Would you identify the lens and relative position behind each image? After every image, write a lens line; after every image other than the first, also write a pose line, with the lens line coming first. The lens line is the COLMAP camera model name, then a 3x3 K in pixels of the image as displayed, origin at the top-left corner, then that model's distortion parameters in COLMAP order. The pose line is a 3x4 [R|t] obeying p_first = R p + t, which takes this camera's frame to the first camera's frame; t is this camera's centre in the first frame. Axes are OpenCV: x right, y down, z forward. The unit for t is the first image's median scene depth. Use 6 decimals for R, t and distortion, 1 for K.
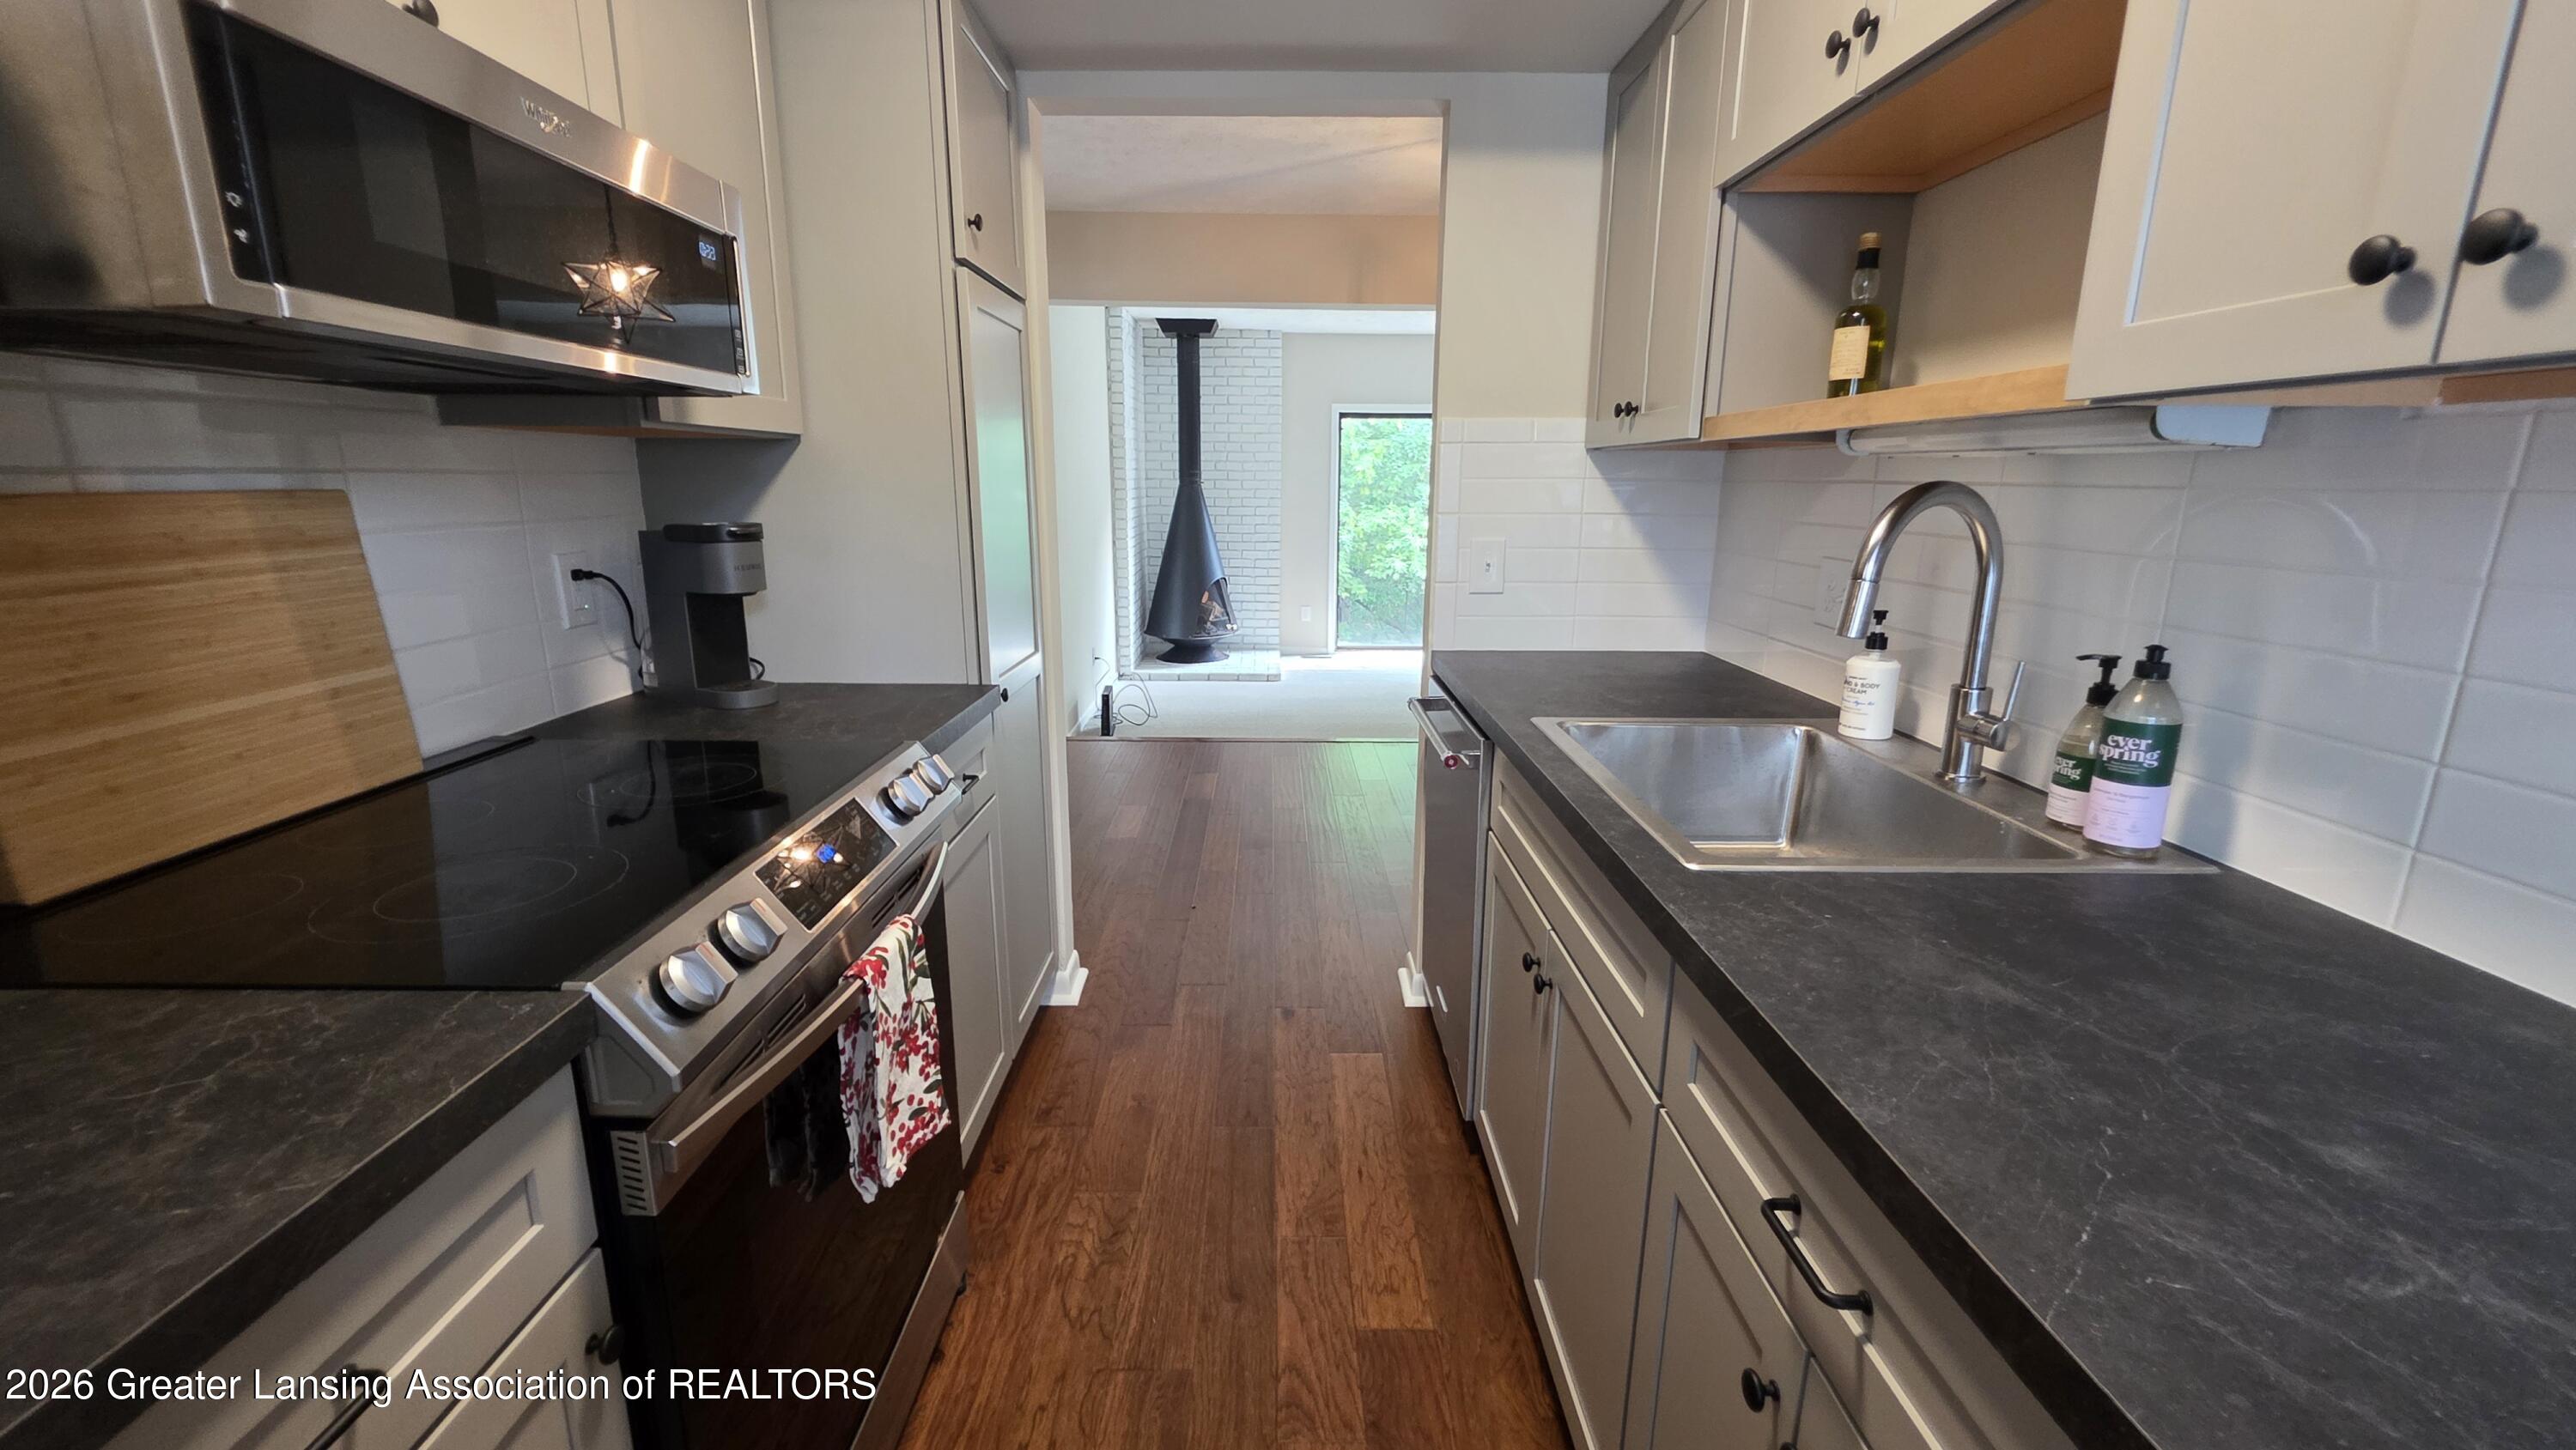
lens RADIAL K [[1037.9, 0, 1277.3], [0, 1037.9, 719.2], [0, 0, 1]] dist [0.000345, -0.000075]
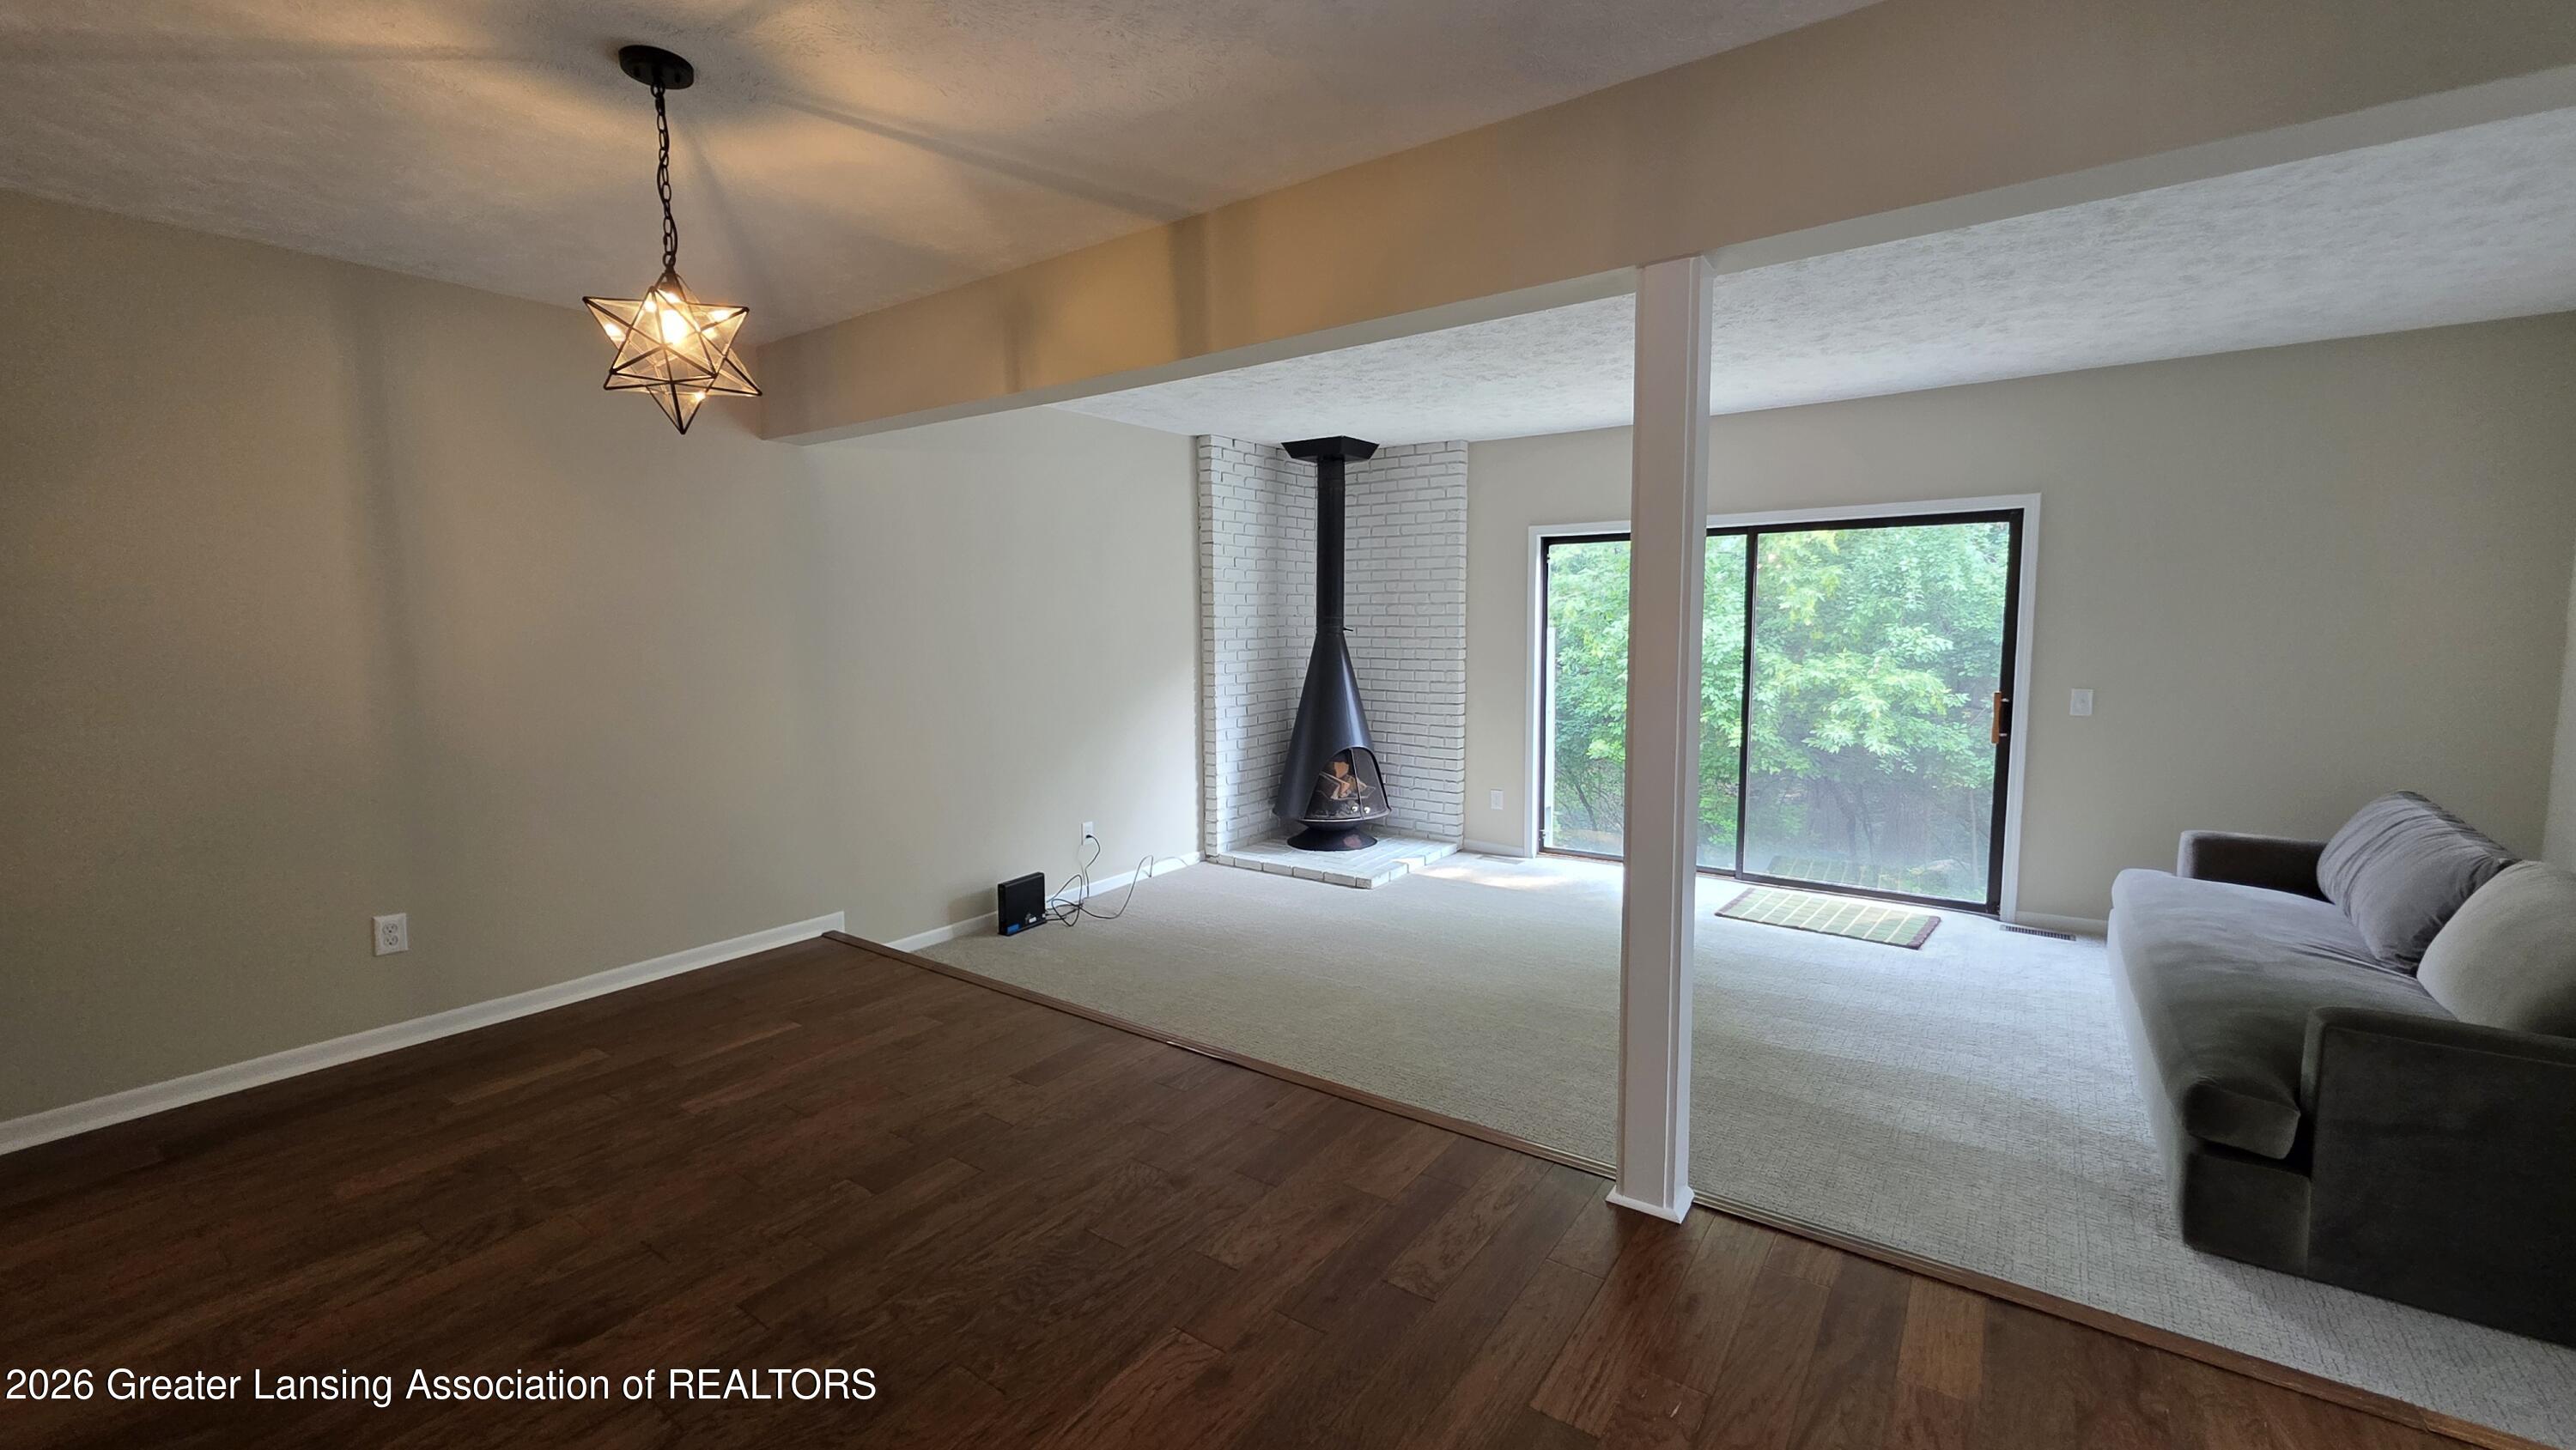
lens RADIAL K [[1031.6, 0, 1285.5], [0, 1031.6, 725.7], [0, 0, 1]] dist [0.003080, 0.000145]
pose [[0.809802, 0.047662, -0.584765, 1.669481], [-0.119210, 0.989271, -0.084455, -0.361296], [0.574465, 0.138101, 0.806795, 1.483351]]
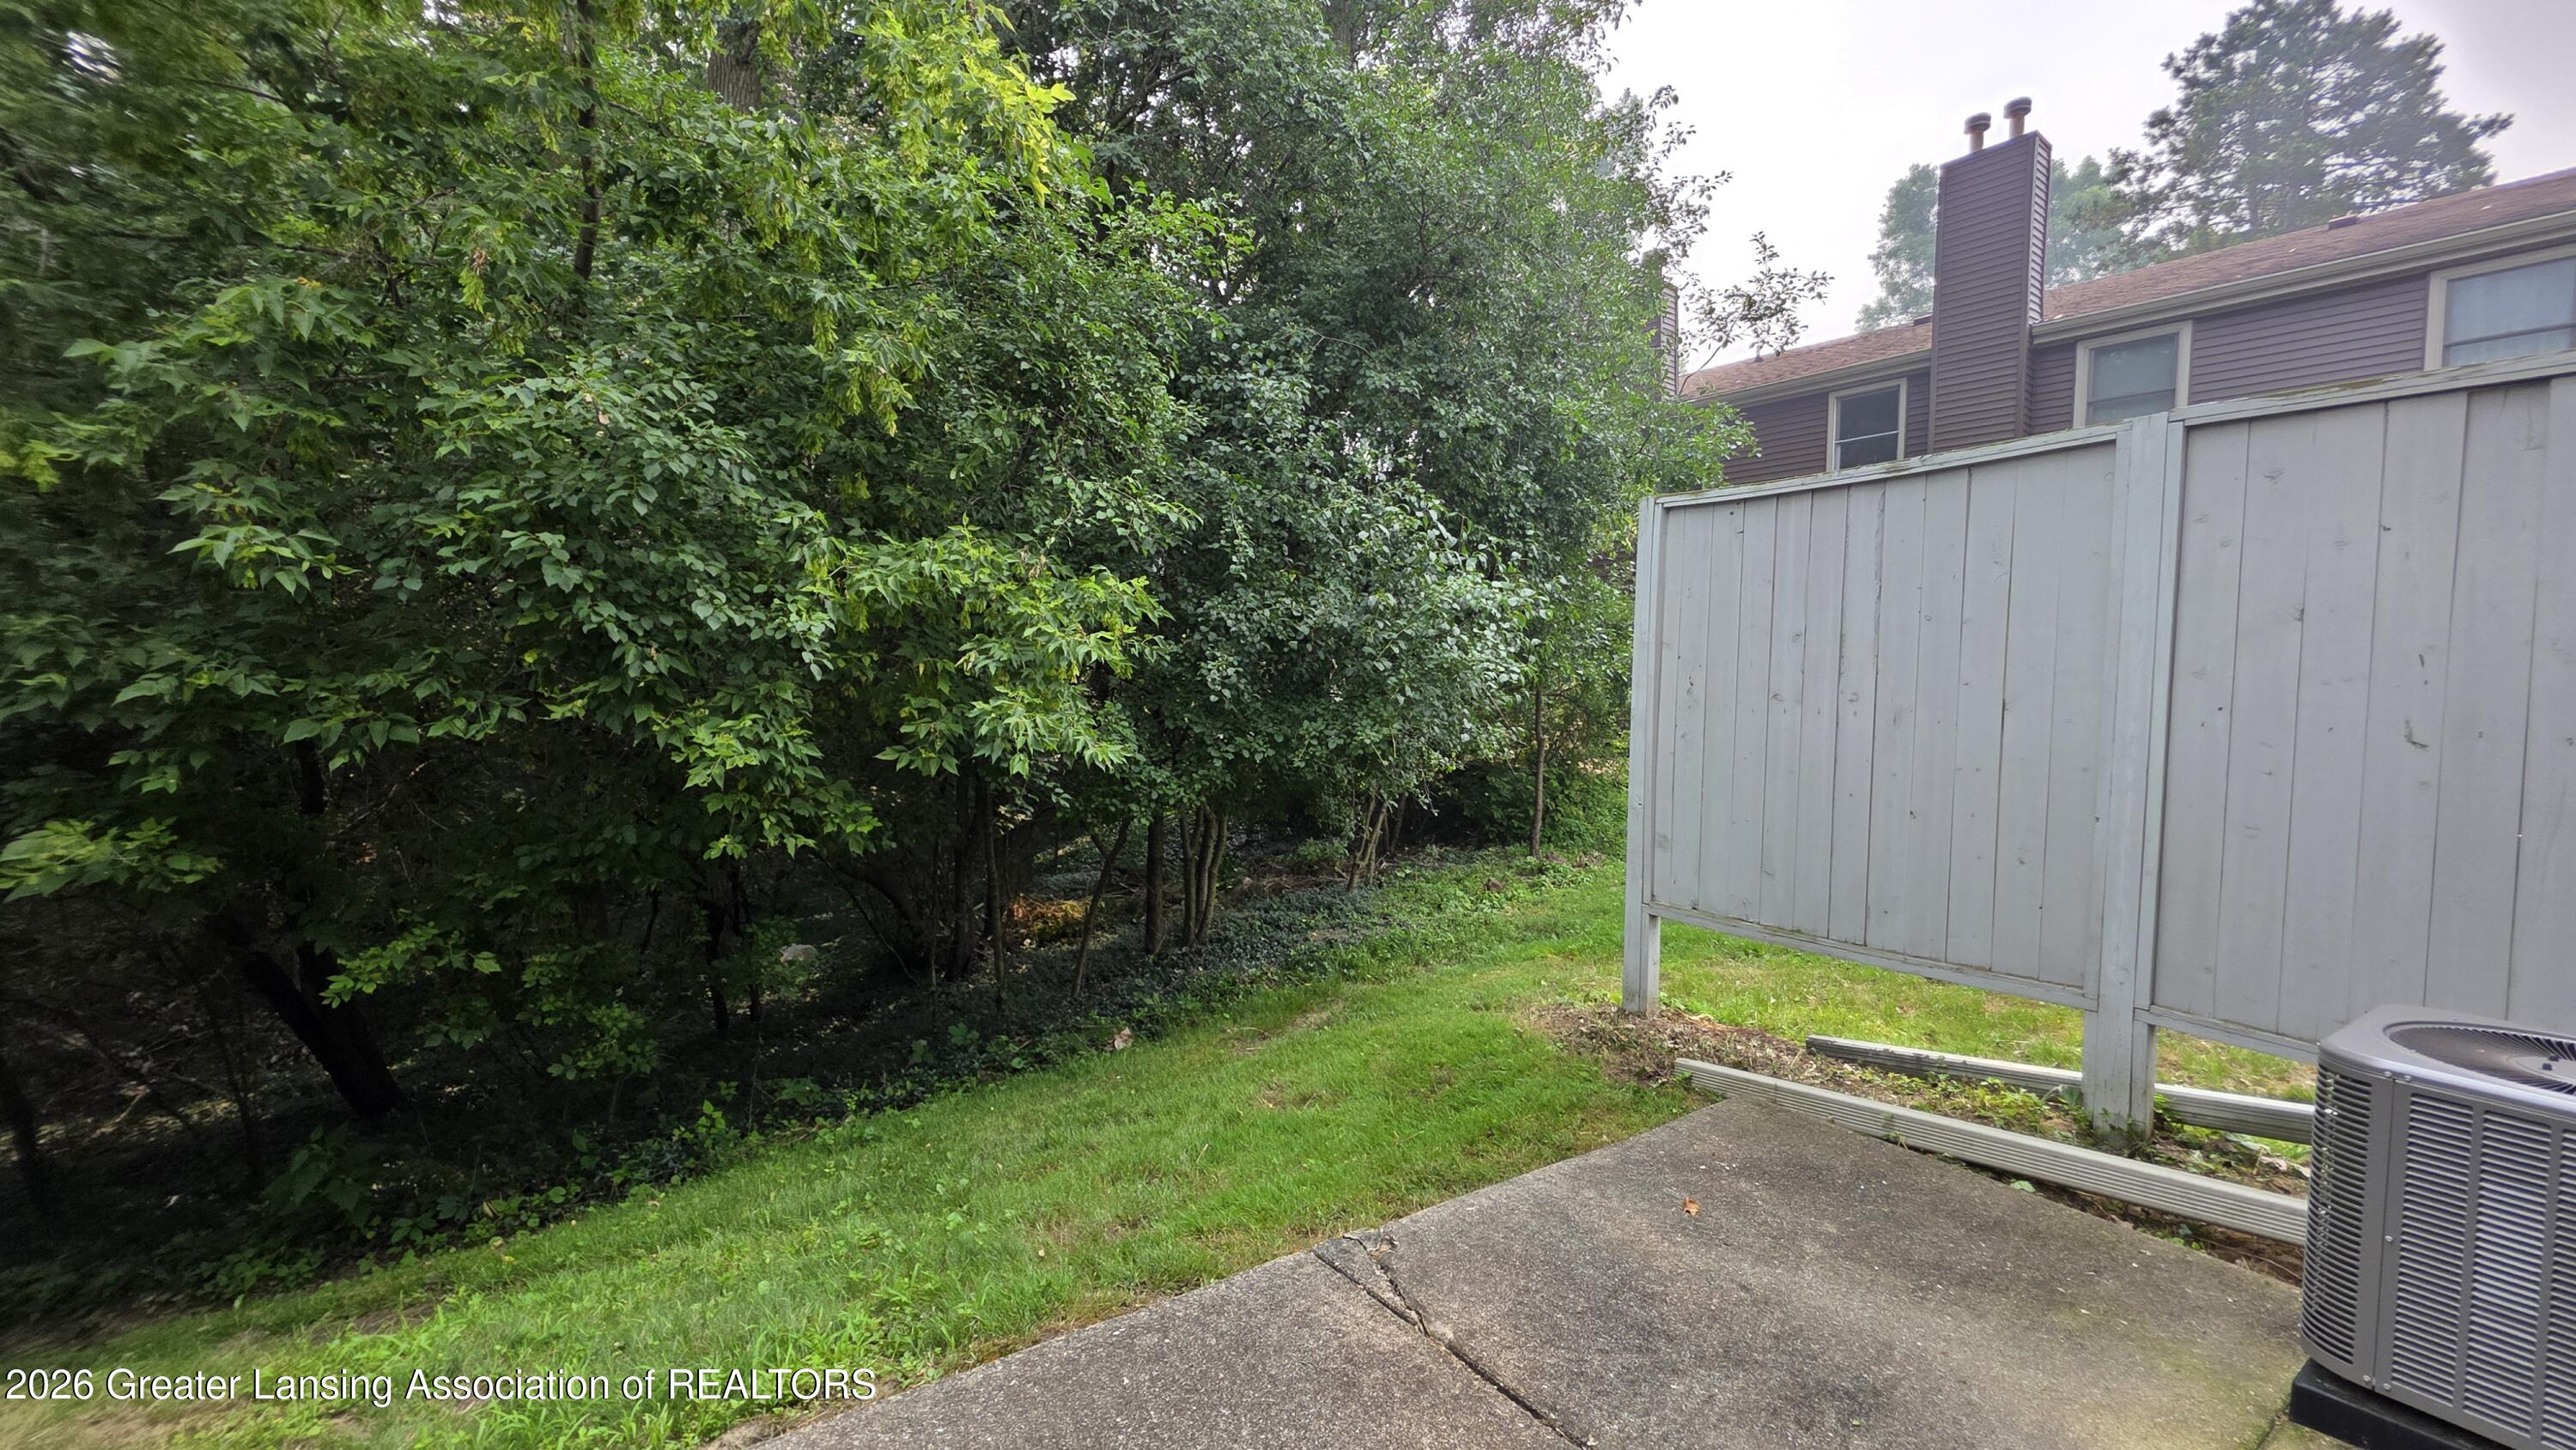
lens RADIAL K [[1033.7, 0, 1276.5], [0, 1033.7, 721.2], [0, 0, 1]] dist [-0.000084, -0.000004]
pose [[0.836605, -0.014828, 0.547606, 0.179065], [0.112765, 0.982887, -0.145662, -0.762059], [-0.536075, 0.183613, 0.823960, 5.506416]]
